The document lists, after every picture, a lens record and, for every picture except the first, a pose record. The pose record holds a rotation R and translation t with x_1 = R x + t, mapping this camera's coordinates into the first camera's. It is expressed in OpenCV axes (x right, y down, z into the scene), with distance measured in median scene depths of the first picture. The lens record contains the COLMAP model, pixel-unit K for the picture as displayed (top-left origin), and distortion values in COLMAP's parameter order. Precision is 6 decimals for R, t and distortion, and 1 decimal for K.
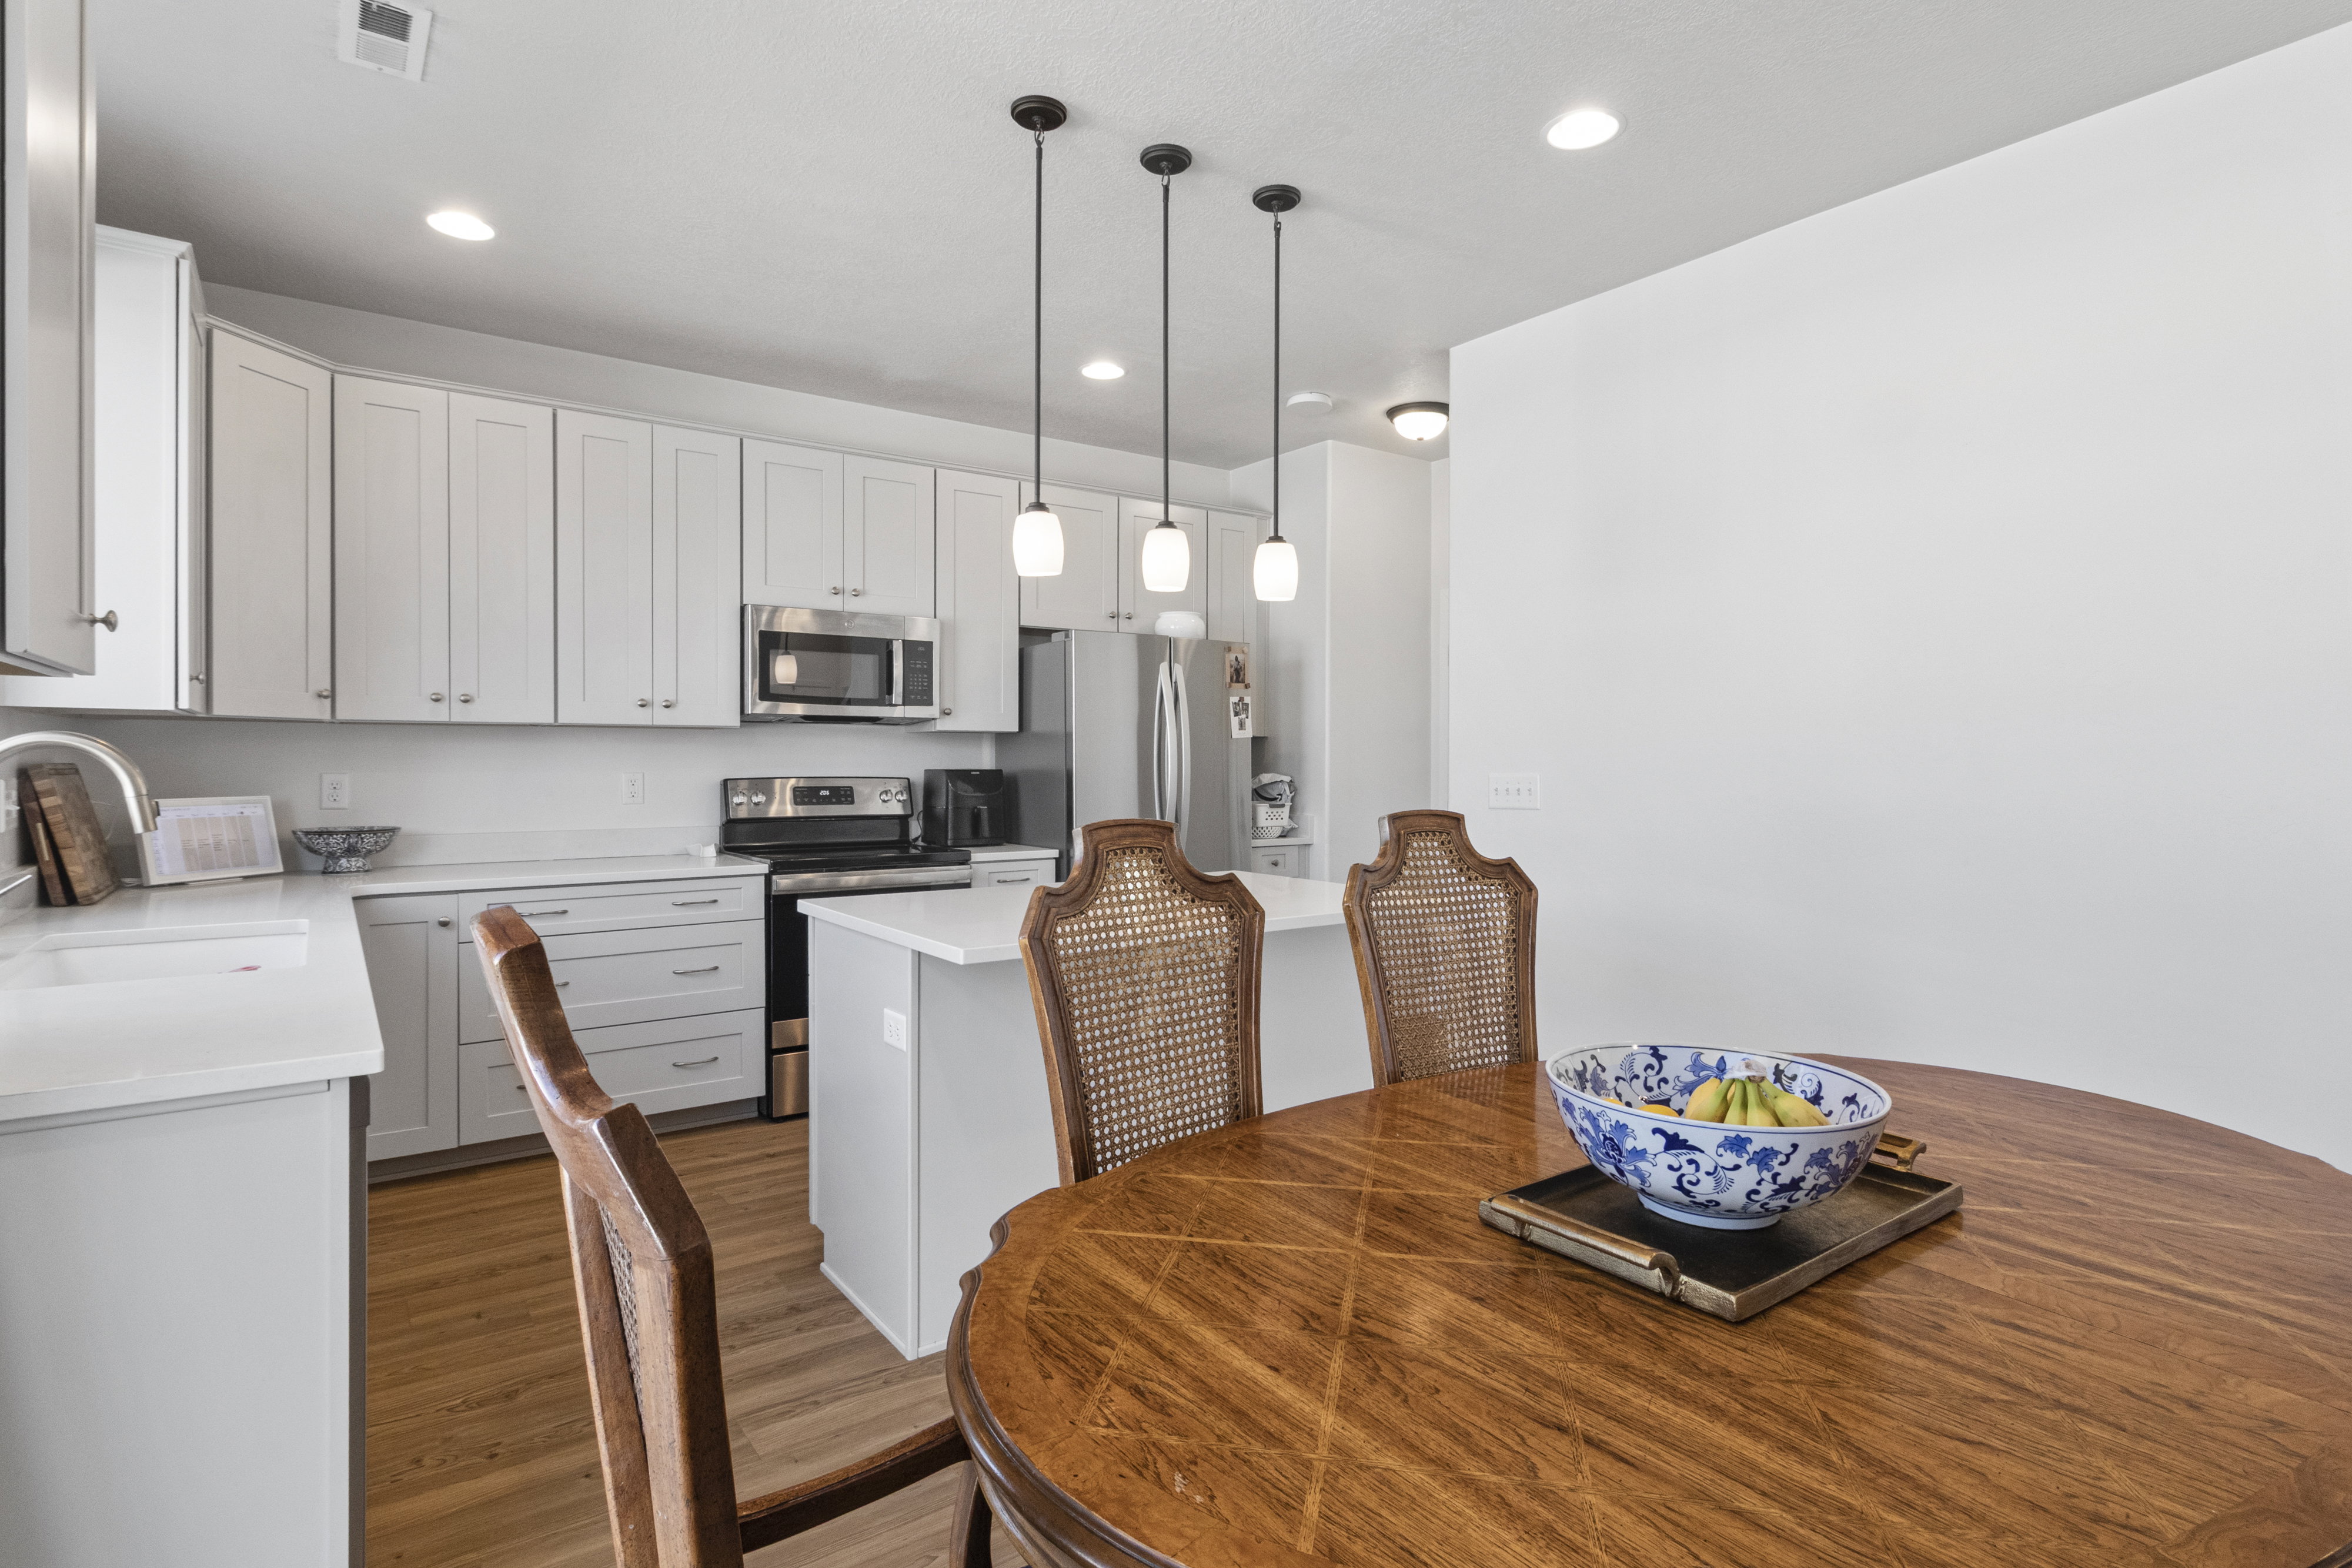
lens RADIAL K [[1192.8, 0, 1180.1], [0, 1192.8, 763.4], [0, 0, 1]] dist [0.001984, 0.000582]
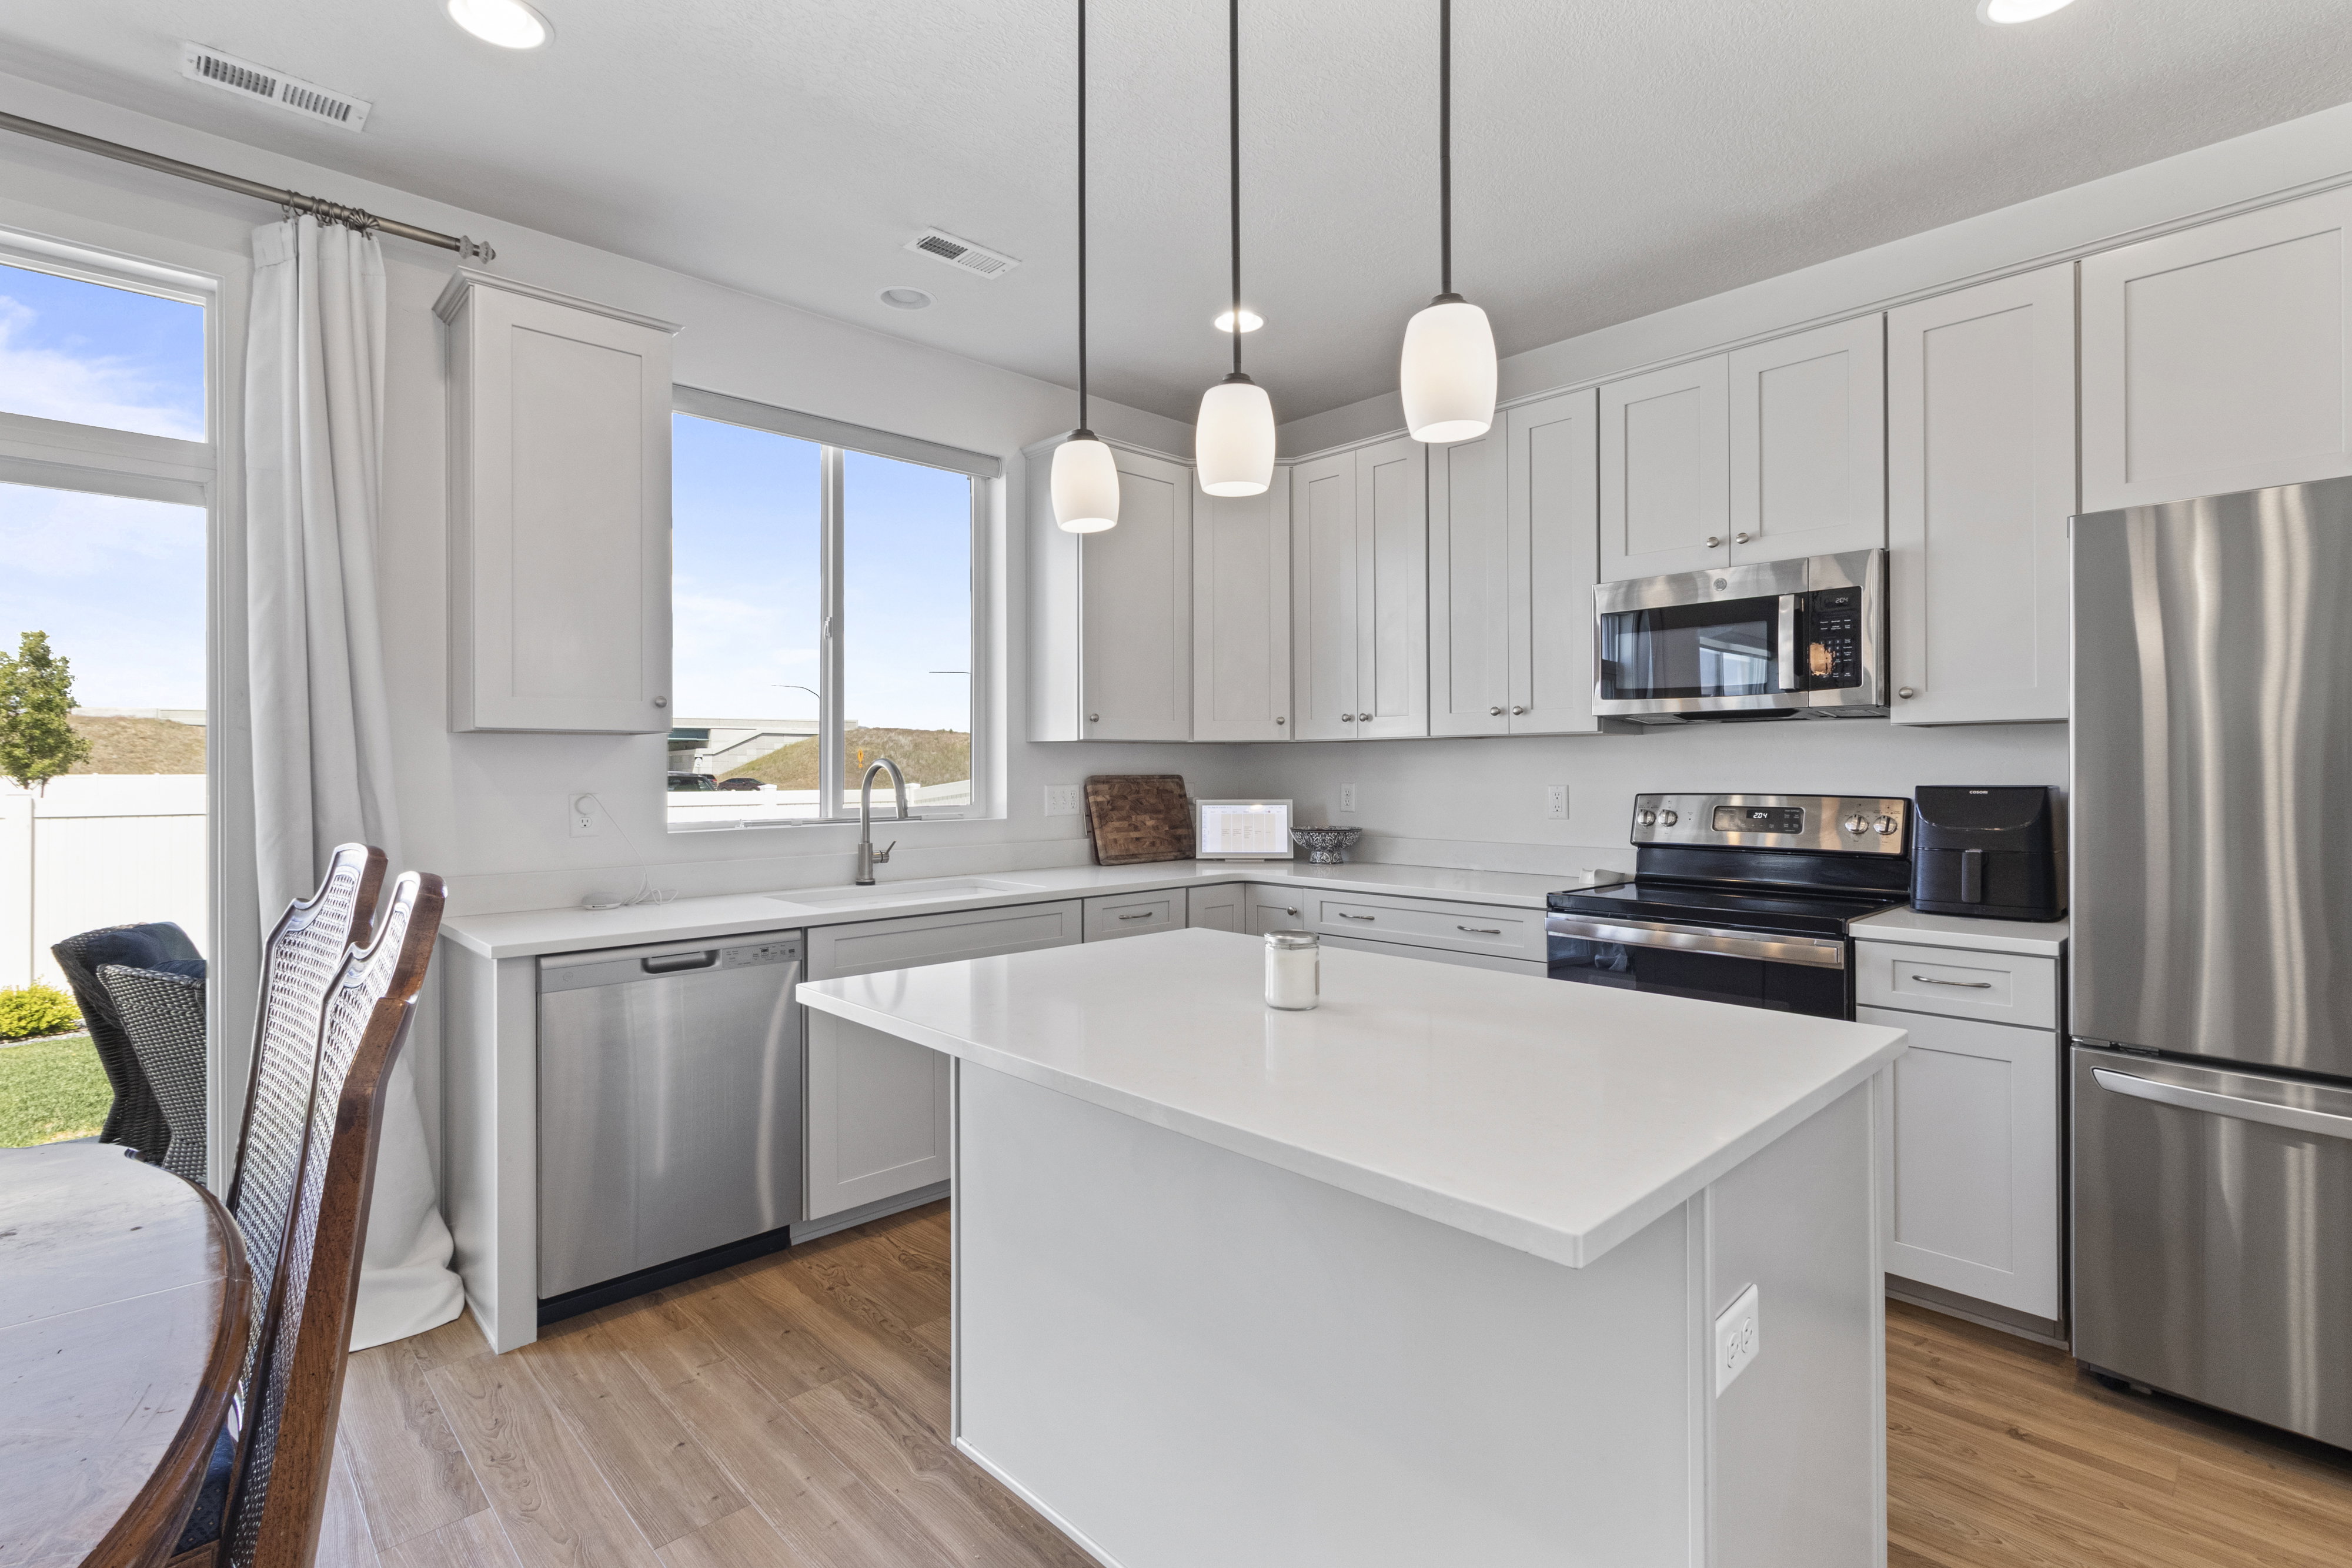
lens RADIAL K [[1098.4, 0, 1180.5], [0, 1098.4, 767.4], [0, 0, 1]] dist [0.002267, 0.000791]
pose [[0.135755, -0.003991, -0.990734, 0.356838], [0.001797, 0.999991, -0.003783, -0.003418], [0.990741, -0.001267, 0.135761, 0.608195]]
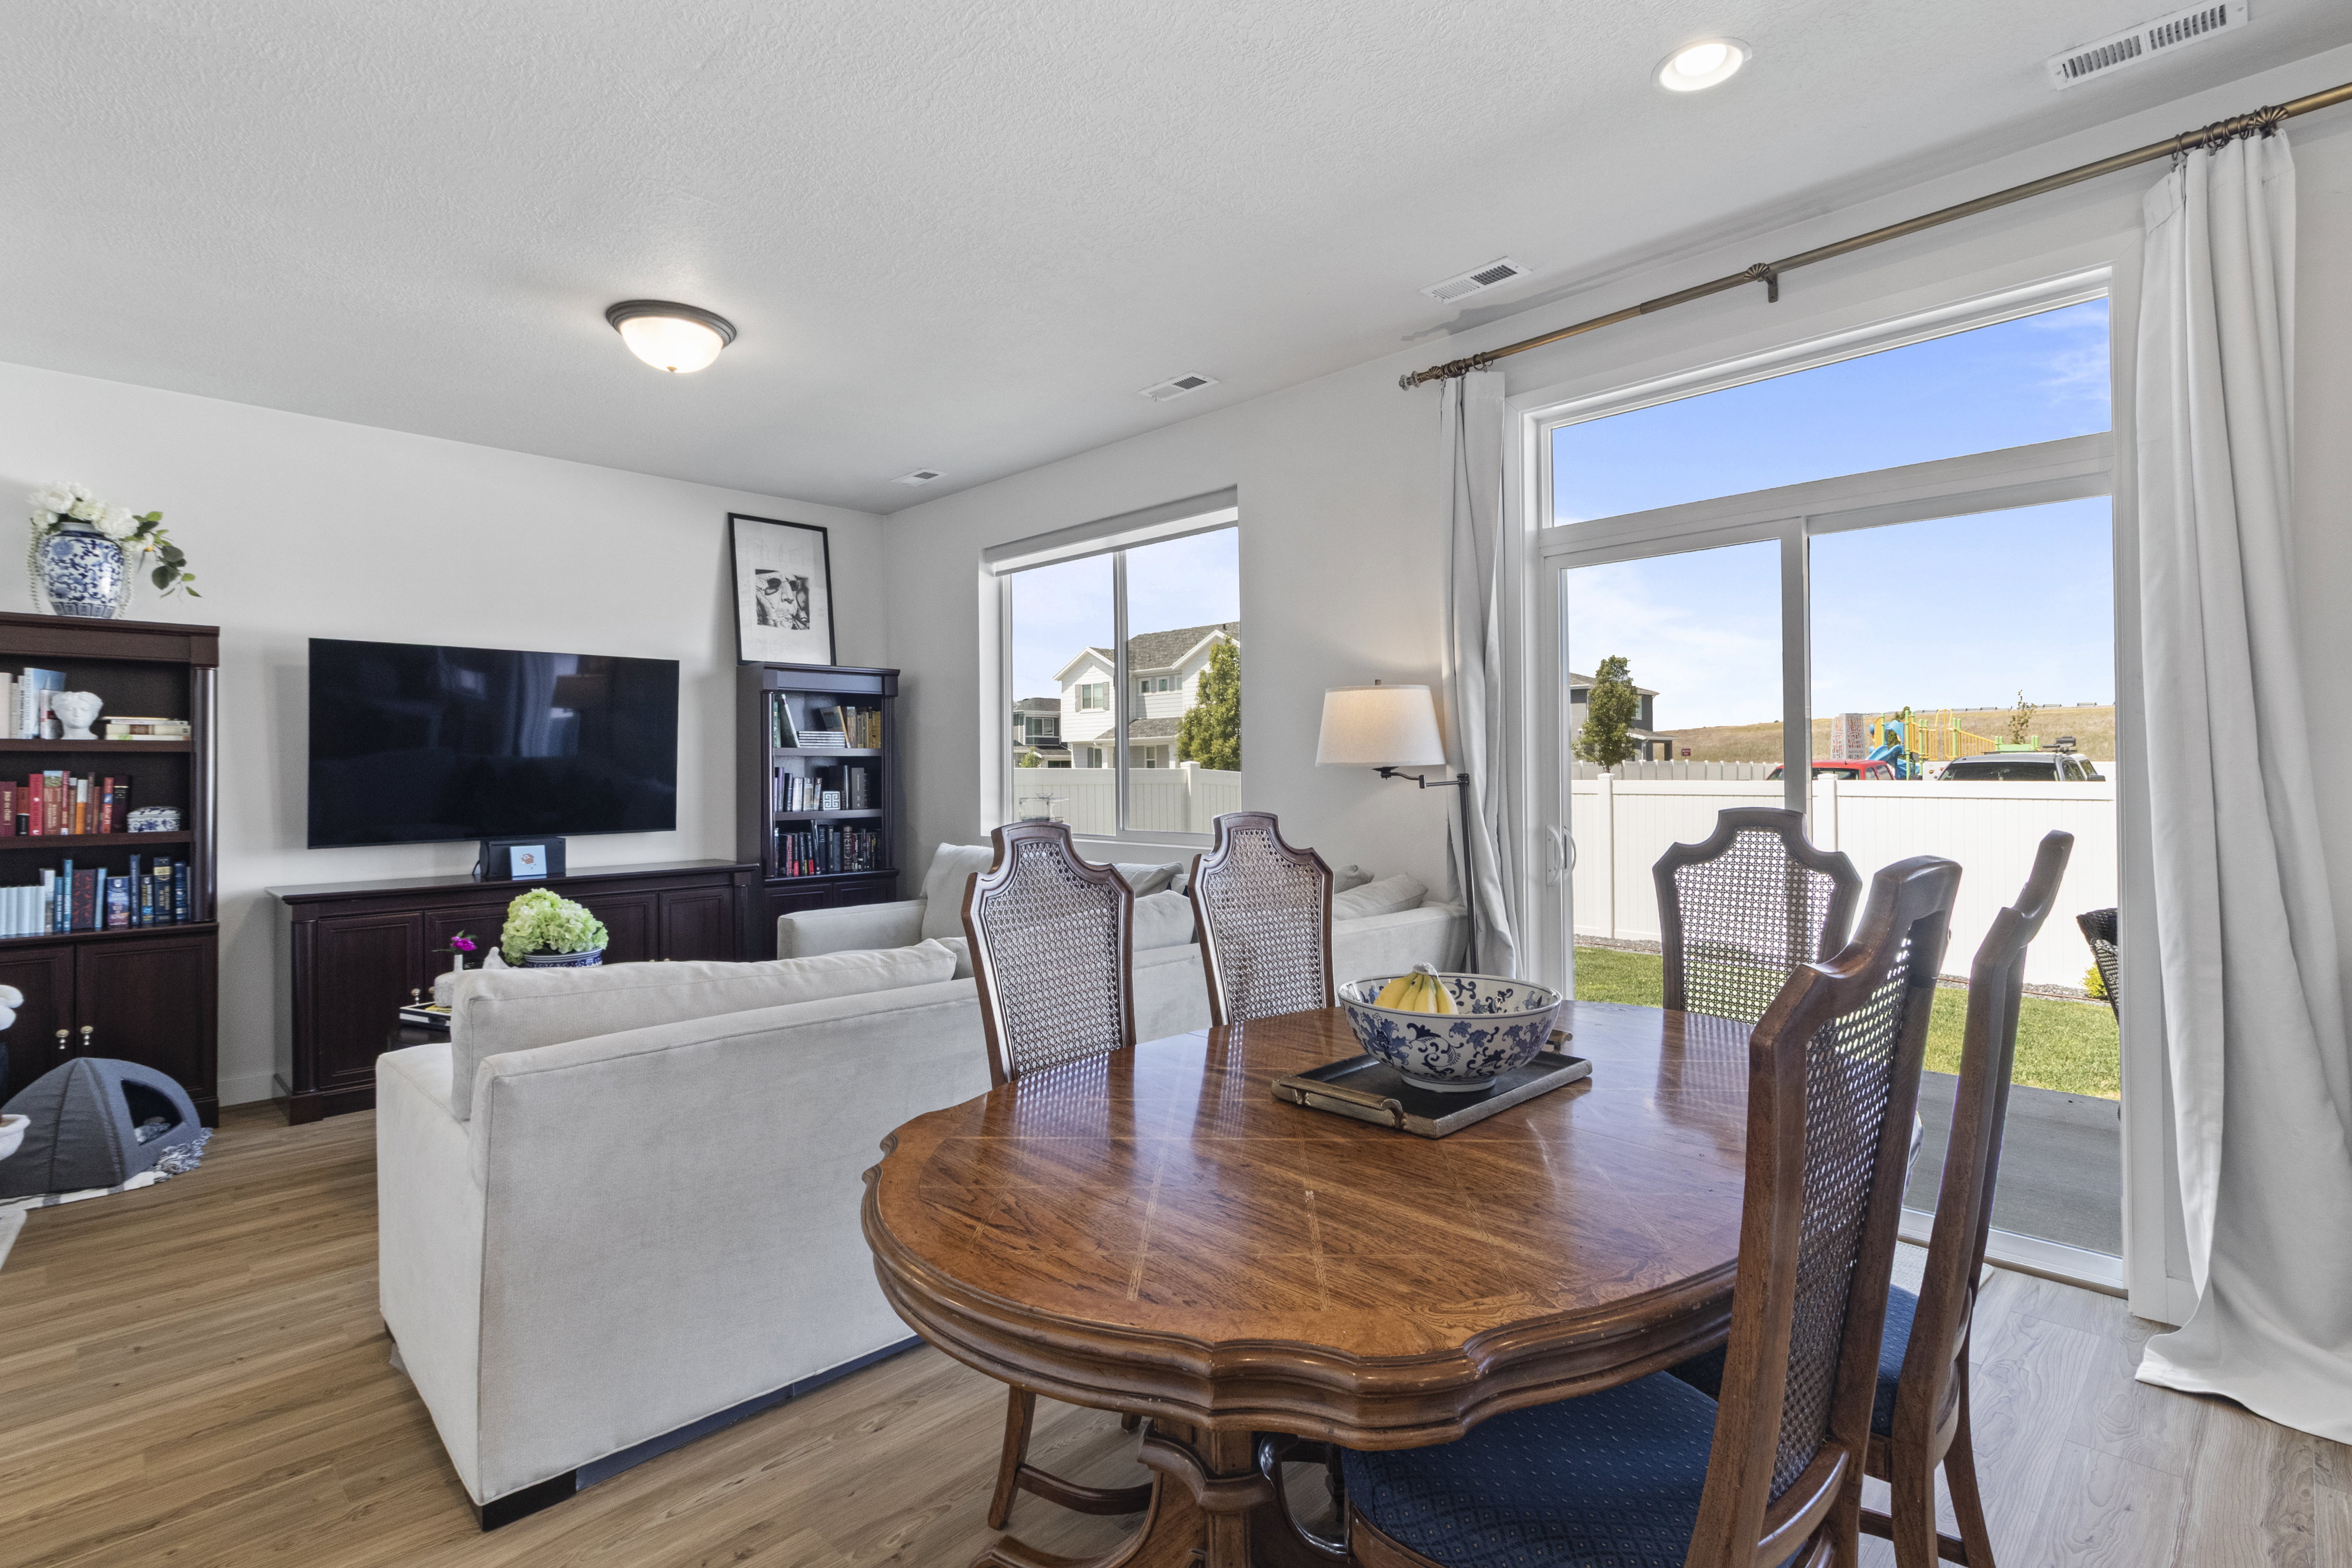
lens RADIAL K [[1118.7, 0, 1176.3], [0, 1118.7, 761.6], [0, 0, 1]] dist [-0.000780, 0.000507]
pose [[-0.987627, 0.007053, -0.156663, 0.294462], [0.007924, 0.999956, -0.004932, -0.002605], [0.156621, -0.006113, -0.987640, 0.688950]]
